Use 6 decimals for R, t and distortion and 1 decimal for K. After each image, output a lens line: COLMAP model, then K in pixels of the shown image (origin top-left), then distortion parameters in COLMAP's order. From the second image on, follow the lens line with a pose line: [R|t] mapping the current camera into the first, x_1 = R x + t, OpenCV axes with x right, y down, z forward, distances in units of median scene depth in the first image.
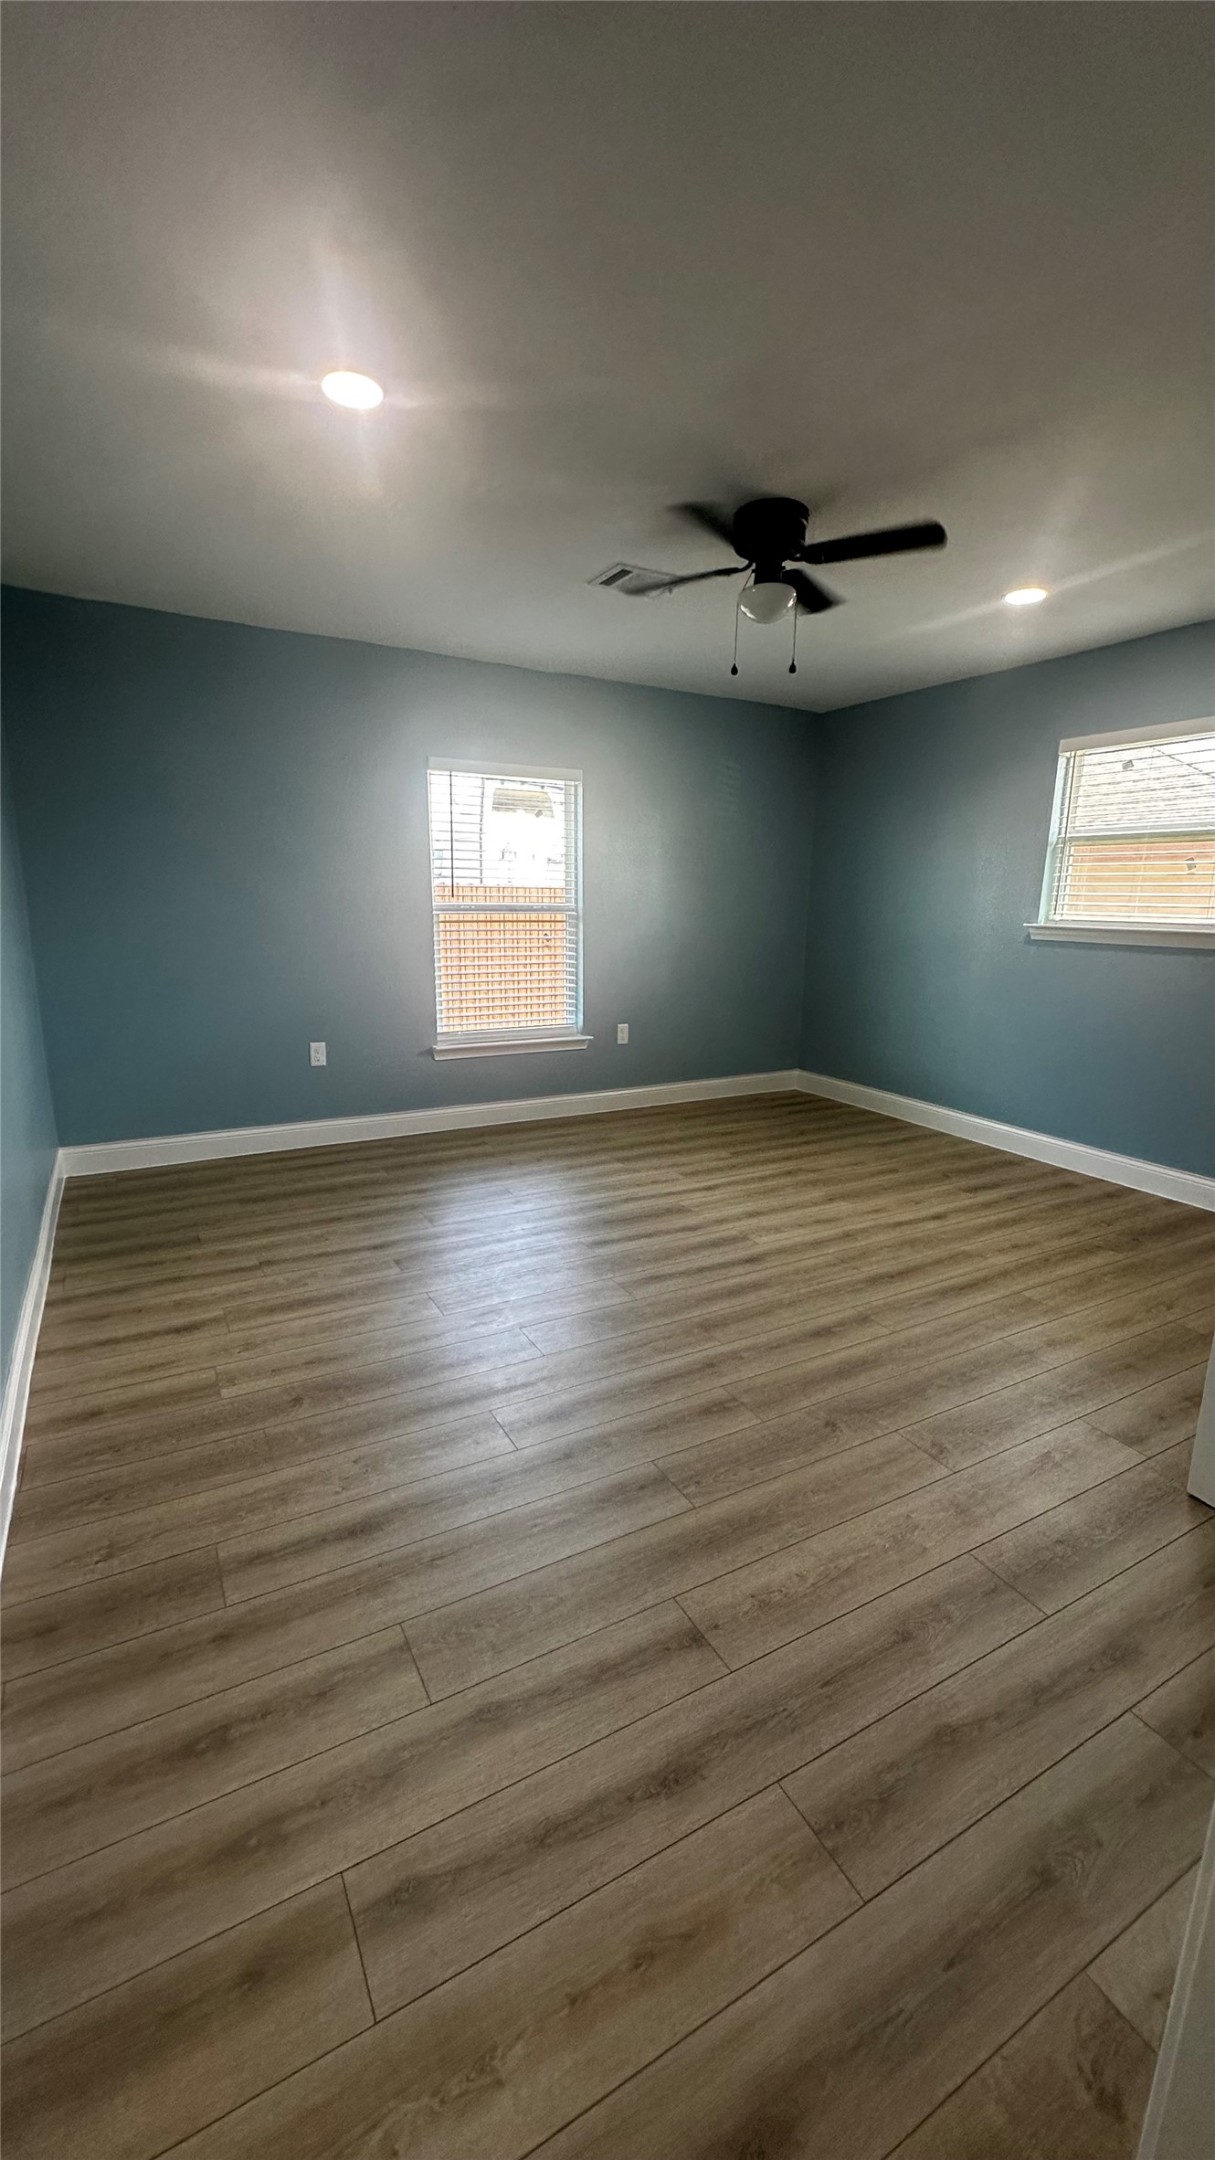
lens RADIAL K [[871.9, 0, 607.5], [0, 871.9, 1080.0], [0, 0, 1]] dist [-0.002635, -0.000111]
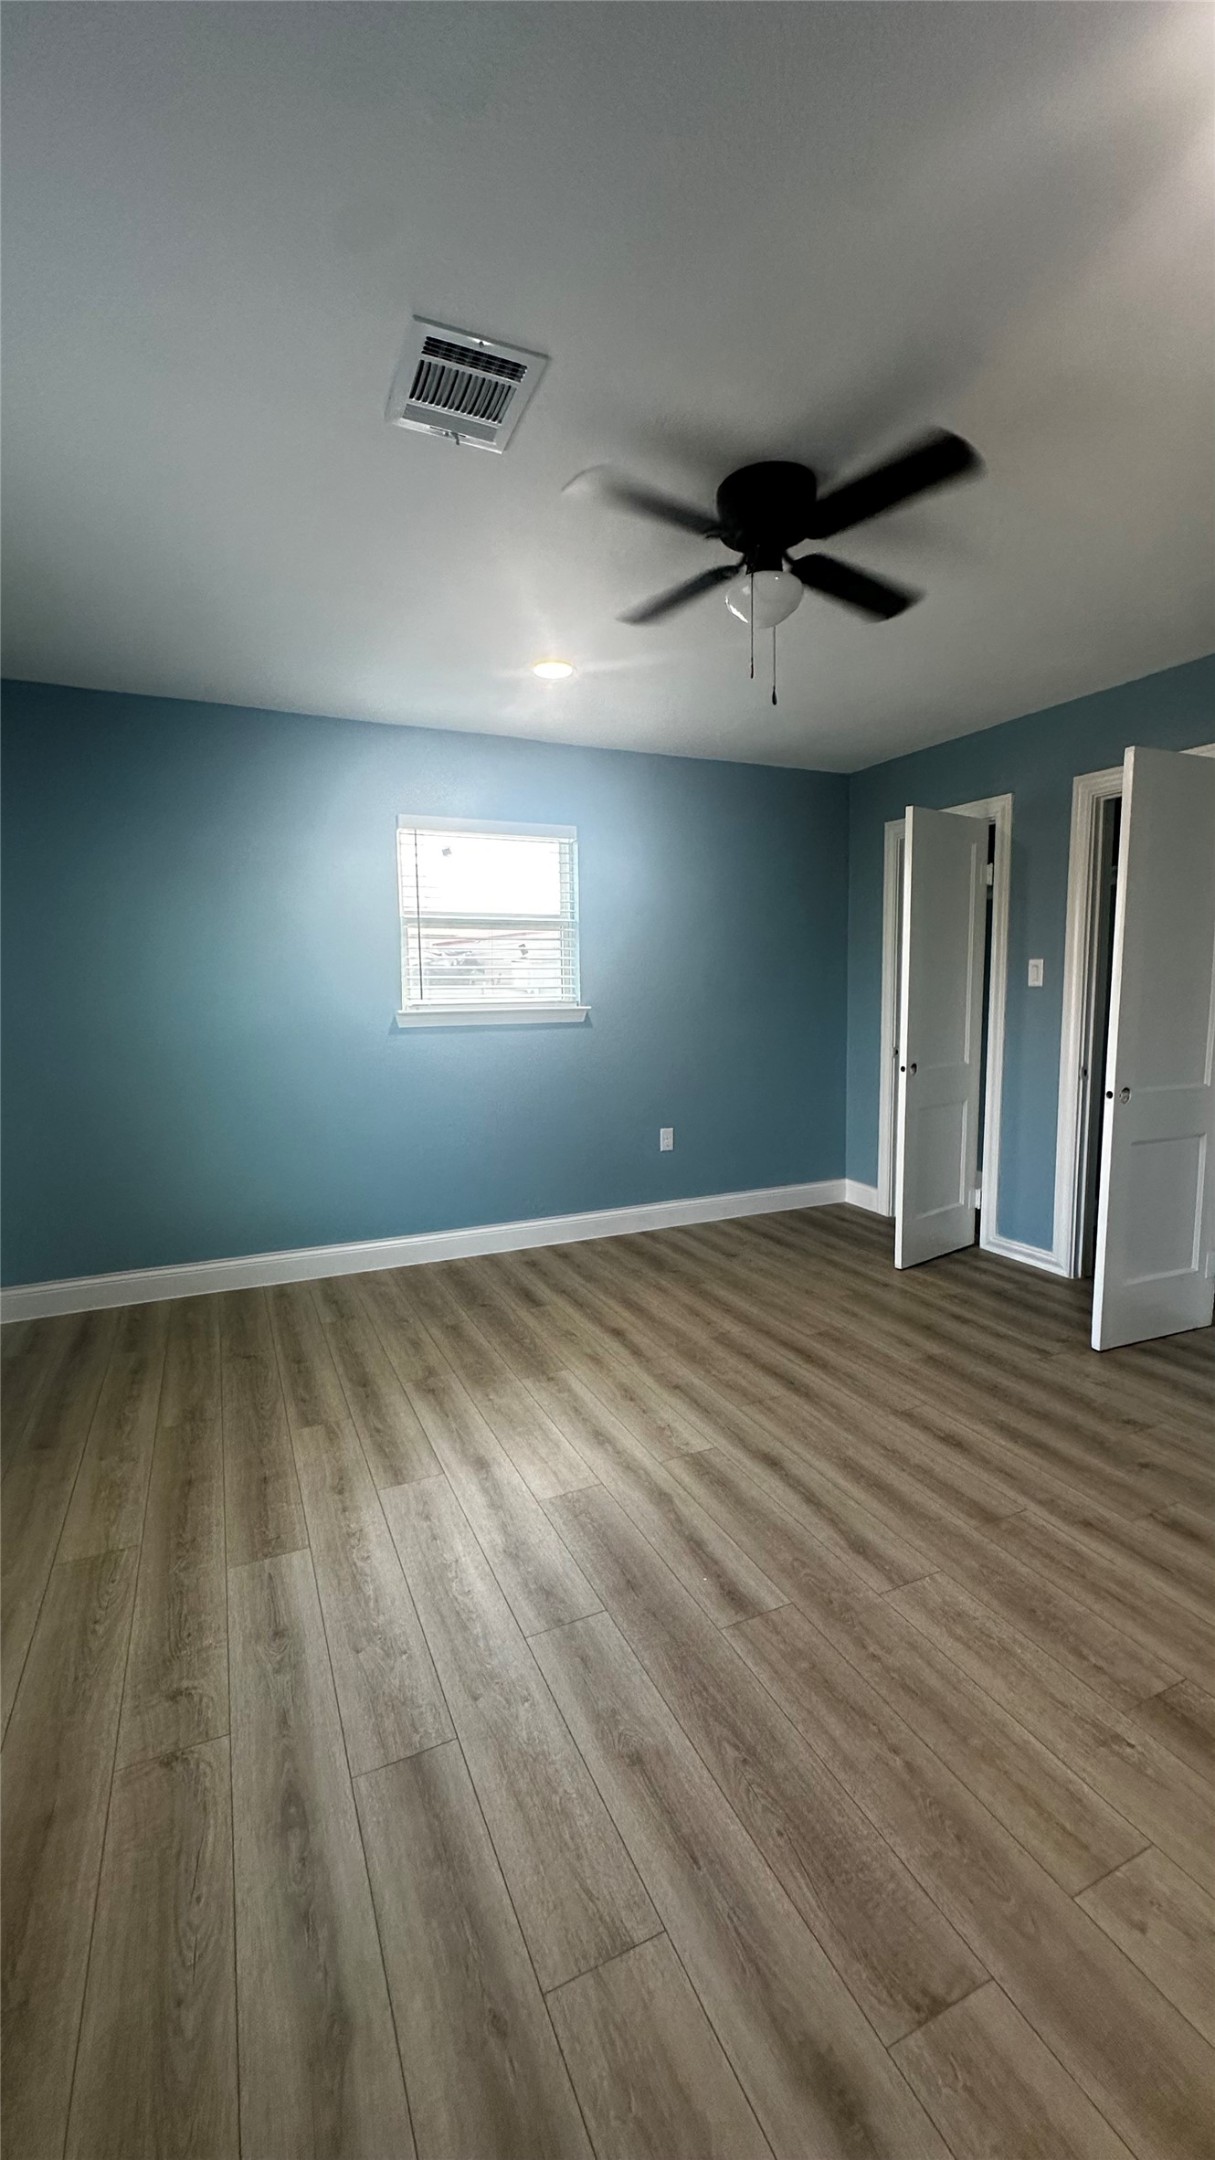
lens RADIAL K [[871.9, 0, 607.5], [0, 871.9, 1080.0], [0, 0, 1]] dist [-0.002635, -0.000111]
pose [[0.076046, -0.129337, 0.988680, -0.429888], [0.218065, 0.969706, 0.110082, -0.176847], [-0.972967, 0.207225, 0.101946, 0.783371]]
